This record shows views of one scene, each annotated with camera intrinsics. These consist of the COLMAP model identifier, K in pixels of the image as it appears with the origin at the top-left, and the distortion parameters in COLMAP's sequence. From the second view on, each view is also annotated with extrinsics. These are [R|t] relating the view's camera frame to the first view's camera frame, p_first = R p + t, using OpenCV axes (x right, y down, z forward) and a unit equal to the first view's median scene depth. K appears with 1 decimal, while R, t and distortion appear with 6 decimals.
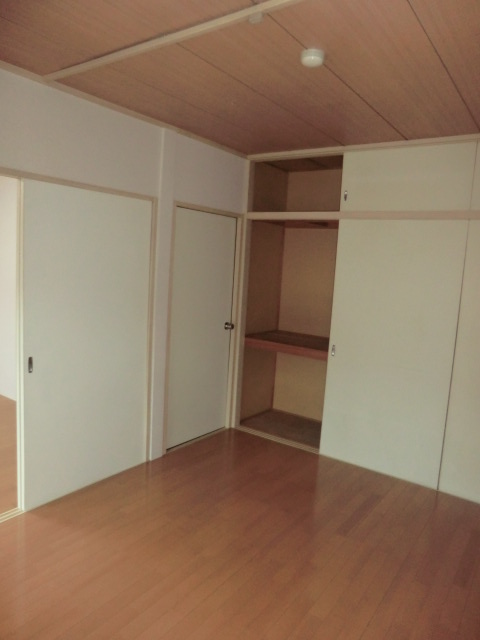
lens RADIAL K [[460.3, 0, 238.4], [0, 460.3, 321.2], [0, 0, 1]] dist [-0.055923, 0.042177]
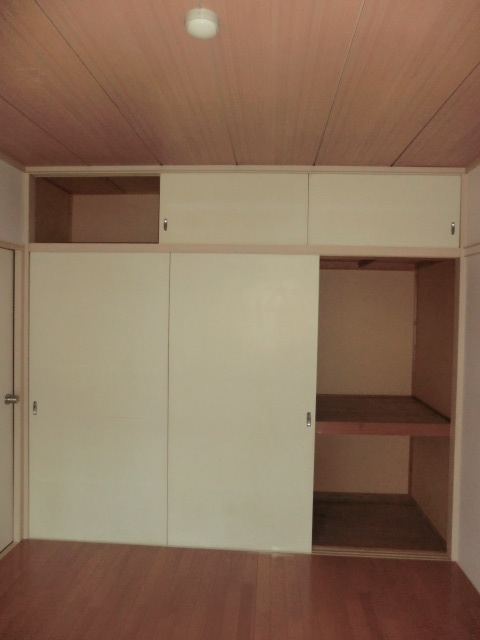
lens RADIAL K [[460.3, 0, 242.0], [0, 460.3, 318.4], [0, 0, 1]] dist [-0.055923, 0.042177]
pose [[0.849270, -0.063708, 0.524101, -0.092956], [0.101517, 0.993874, -0.043690, -0.055611], [-0.518107, 0.090310, 0.850535, 0.235780]]
